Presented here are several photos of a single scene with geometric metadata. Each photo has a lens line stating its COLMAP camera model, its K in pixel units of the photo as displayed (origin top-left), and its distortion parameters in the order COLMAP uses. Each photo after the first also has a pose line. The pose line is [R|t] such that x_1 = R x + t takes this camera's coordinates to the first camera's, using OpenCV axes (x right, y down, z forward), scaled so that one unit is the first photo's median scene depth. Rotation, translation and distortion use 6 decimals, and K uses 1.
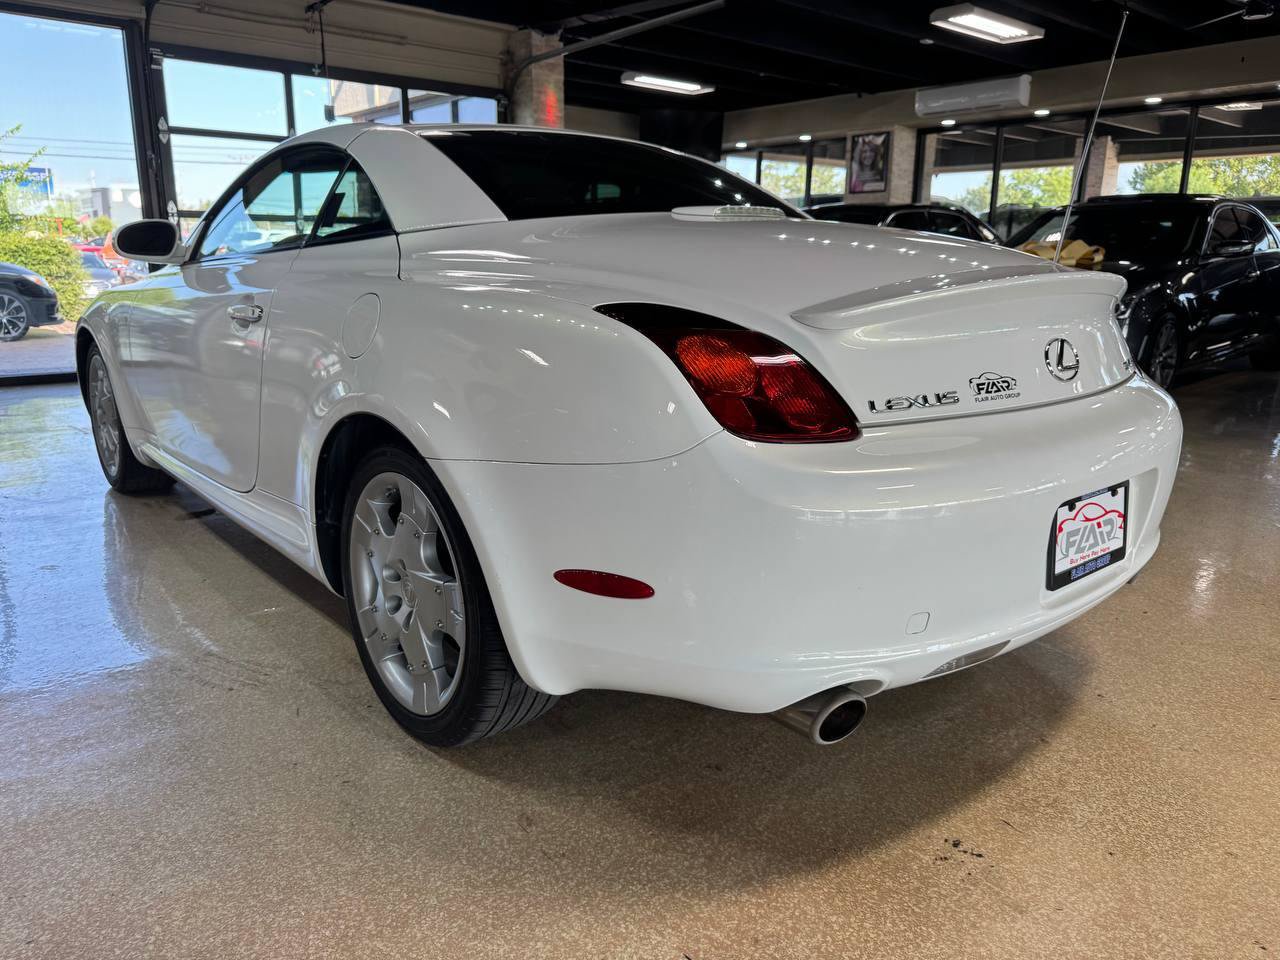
lens RADIAL K [[937.6, 0, 640.0], [0, 937.6, 480.0], [0, 0, 1]] dist [0.005946, -0.005319]
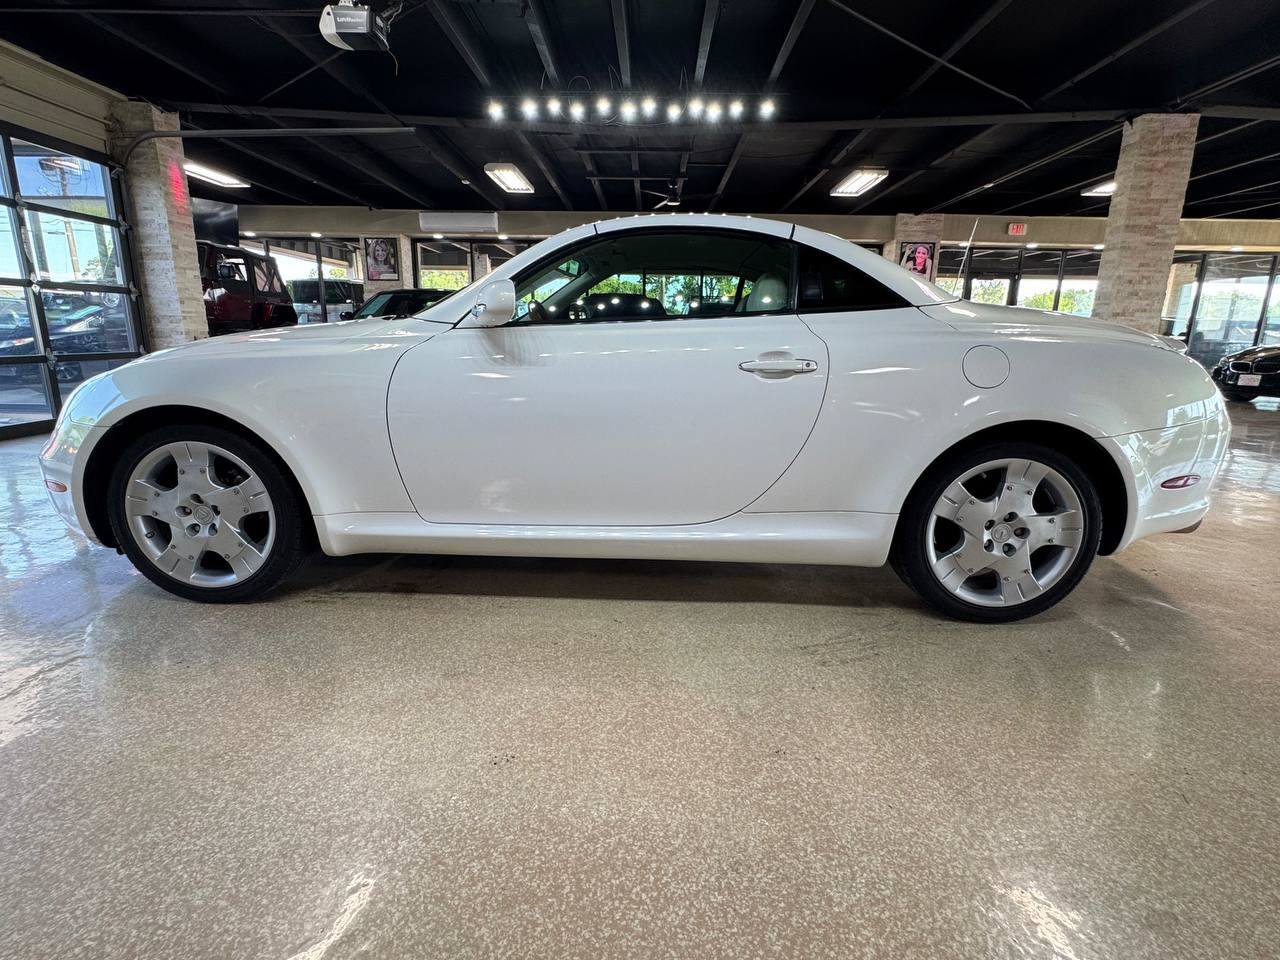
lens RADIAL K [[630.7, 0, 640.0], [0, 630.7, 480.0], [0, 0, 1]] dist [0.001651, 0.000025]
pose [[0.664353, -0.170962, 0.727604, -0.331881], [0.170255, 0.982511, 0.075403, -0.035229], [-0.727770, 0.073784, 0.681841, 0.166942]]
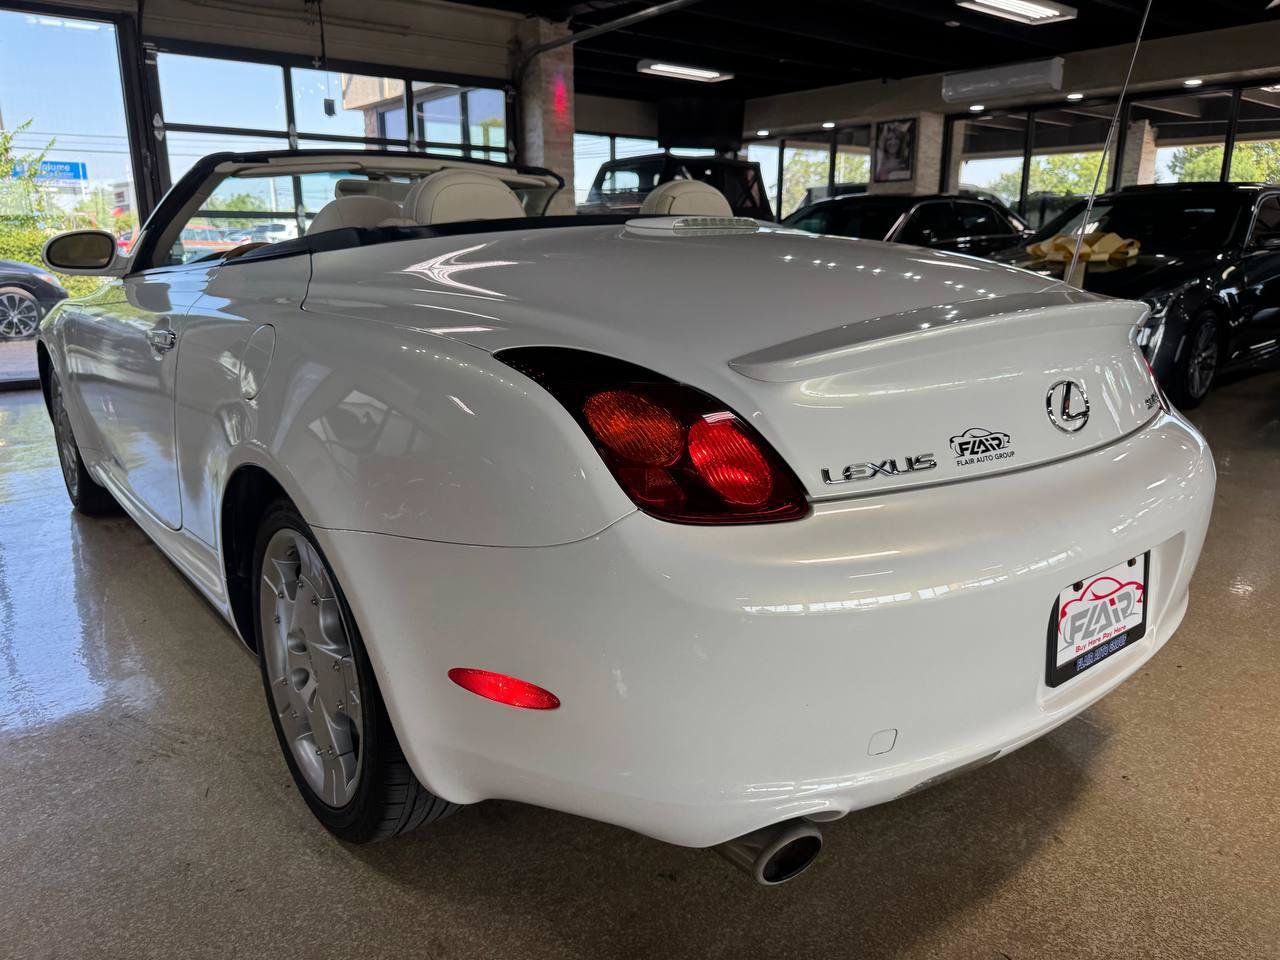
lens RADIAL K [[937.6, 0, 640.0], [0, 937.6, 480.0], [0, 0, 1]] dist [0.005946, -0.005319]
pose [[0.999476, 0.000549, -0.032372, 0.019546], [-0.000157, 0.999927, 0.012109, -0.014894], [0.032376, -0.012098, 0.999403, 0.030893]]
